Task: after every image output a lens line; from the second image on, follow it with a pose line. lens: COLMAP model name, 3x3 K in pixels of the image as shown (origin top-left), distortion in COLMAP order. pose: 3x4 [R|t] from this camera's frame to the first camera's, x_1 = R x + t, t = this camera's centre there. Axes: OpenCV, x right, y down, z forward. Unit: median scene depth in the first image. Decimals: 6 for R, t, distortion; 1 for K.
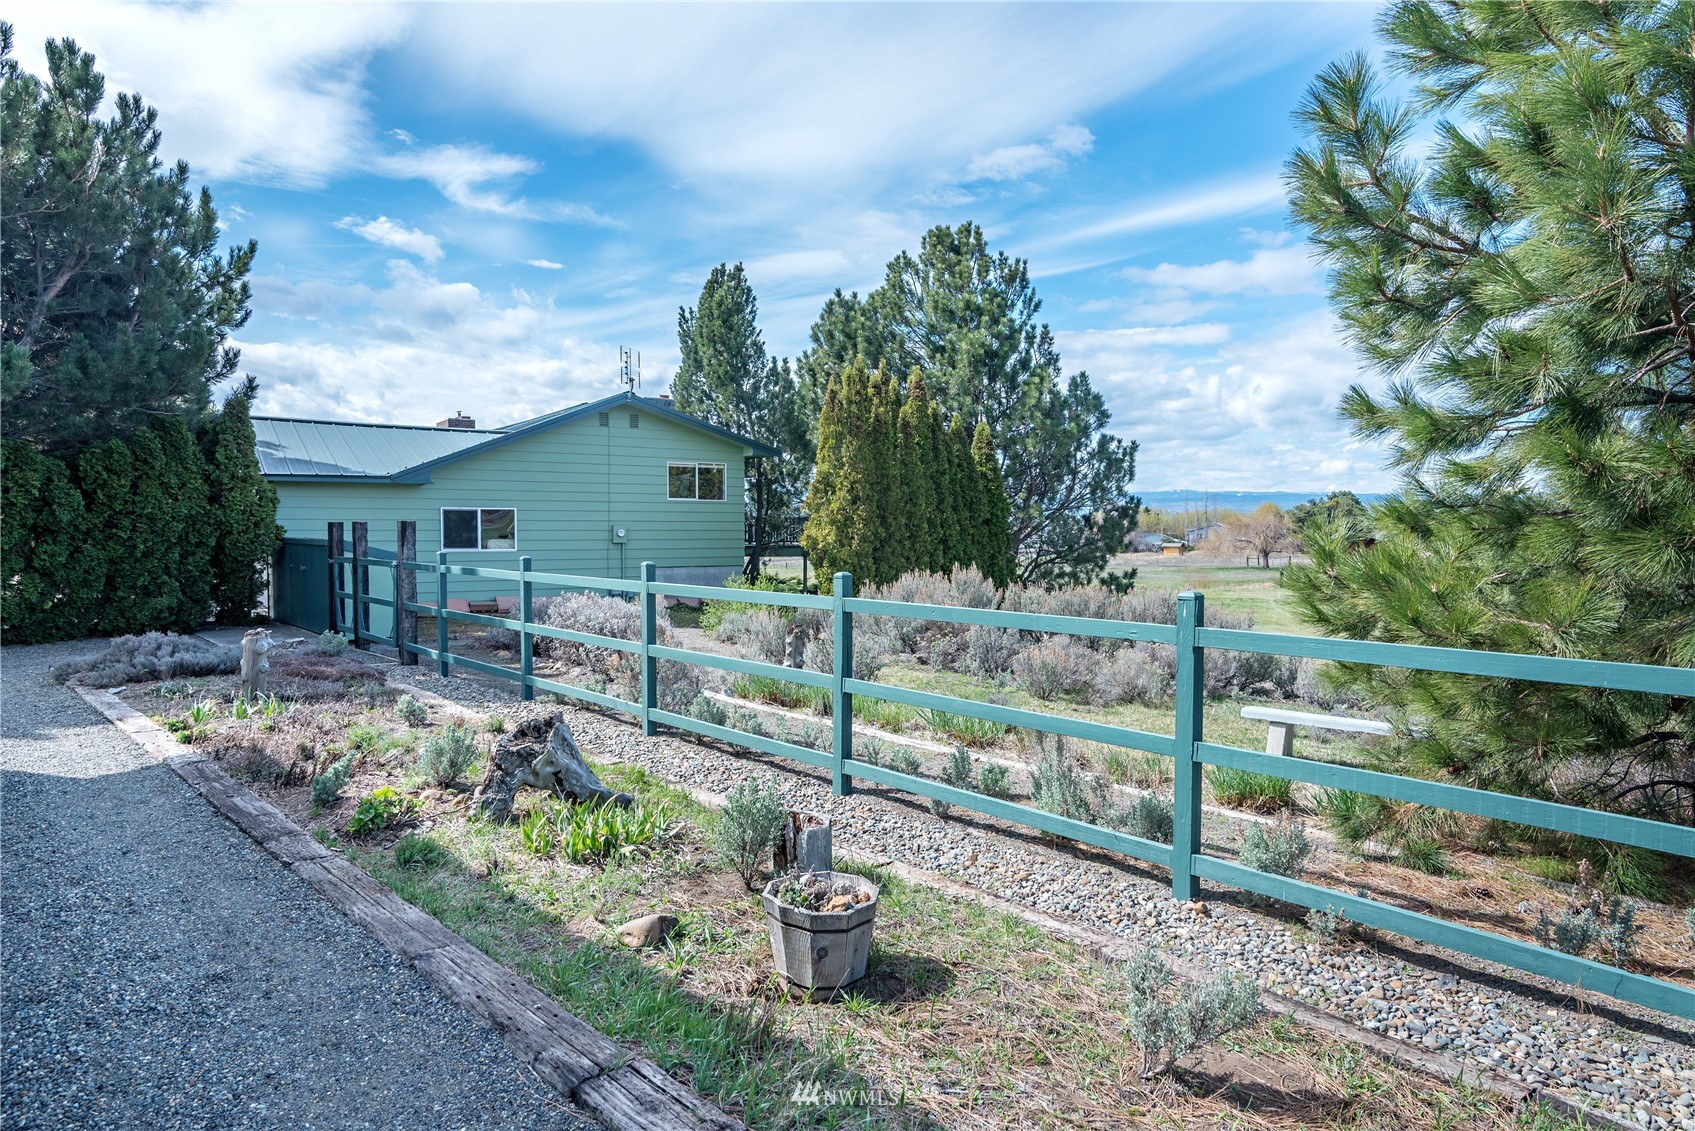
lens RADIAL K [[1095.3, 0, 847.5], [0, 1095.3, 565.5], [0, 0, 1]] dist [0.001844, 0.000408]
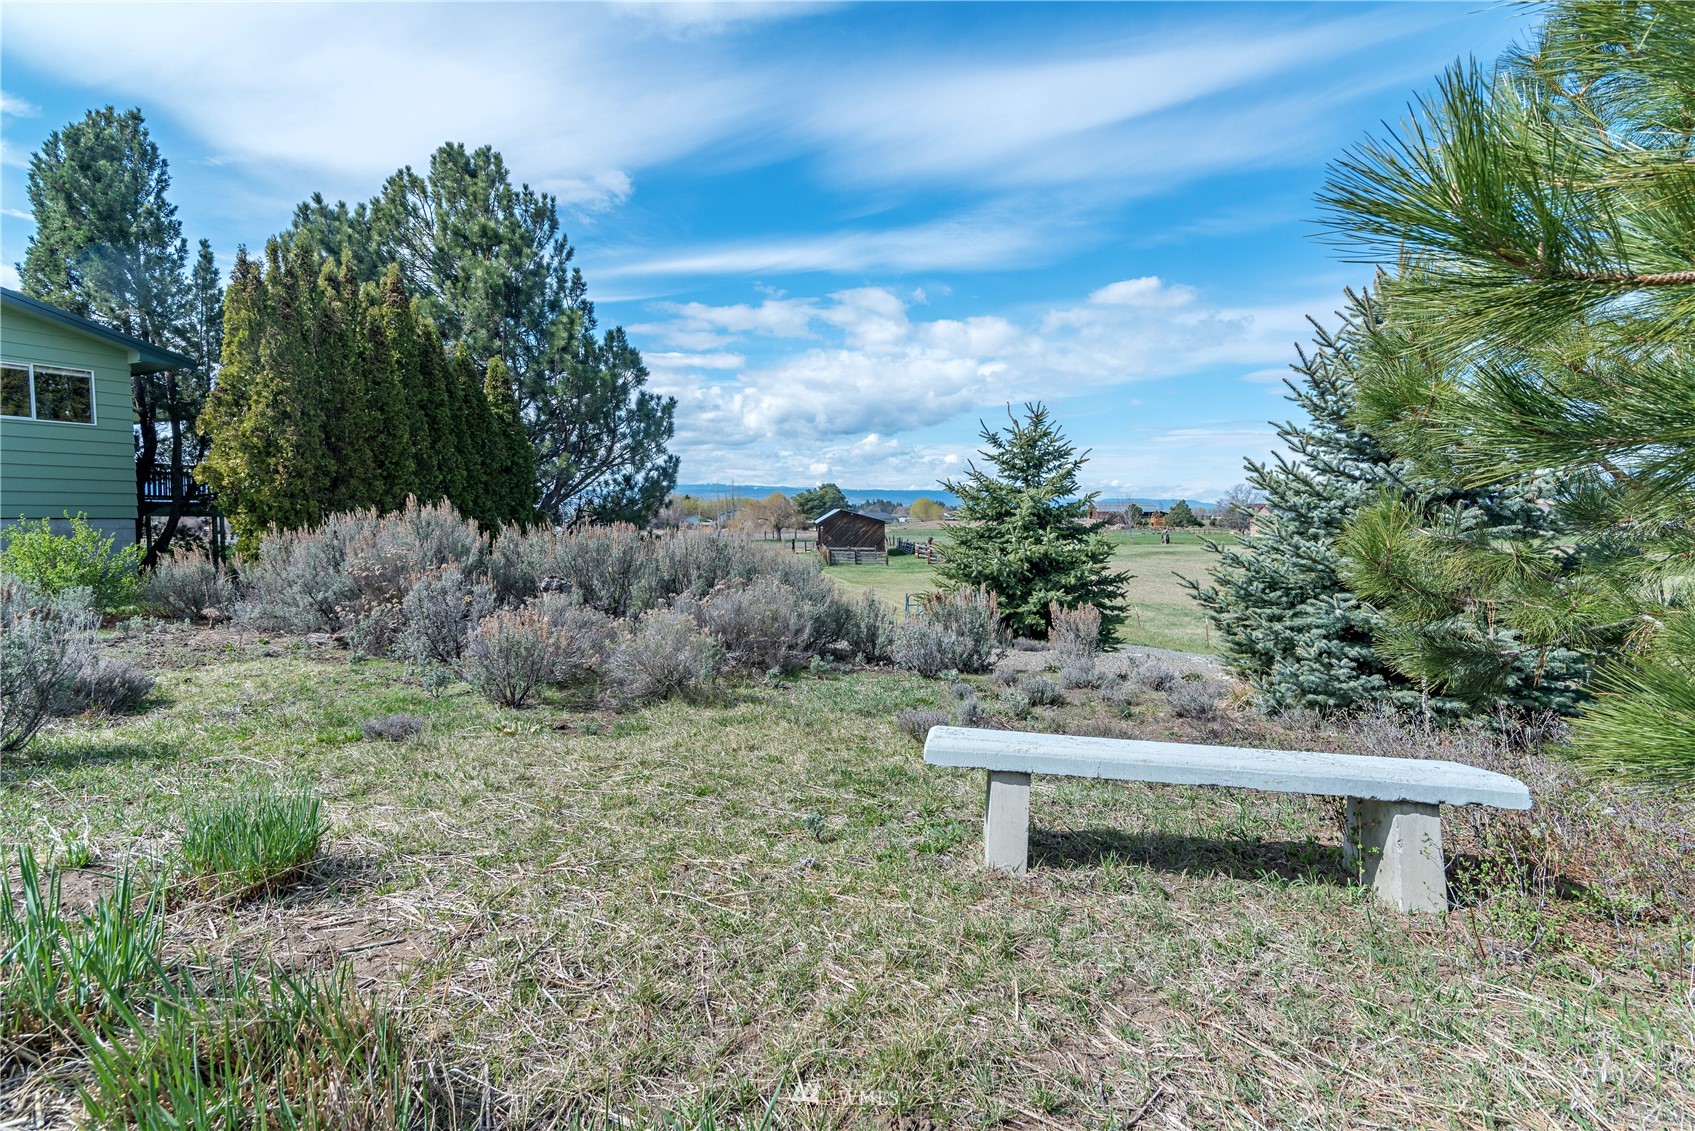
lens RADIAL K [[828.7, 0, 847.5], [0, 828.7, 565.5], [0, 0, 1]] dist [0.002028, -0.013168]
pose [[0.897295, -0.025205, 0.440710, 0.068686], [0.015028, 0.999534, 0.026567, 0.019307], [-0.441175, -0.017215, 0.897256, 0.252967]]
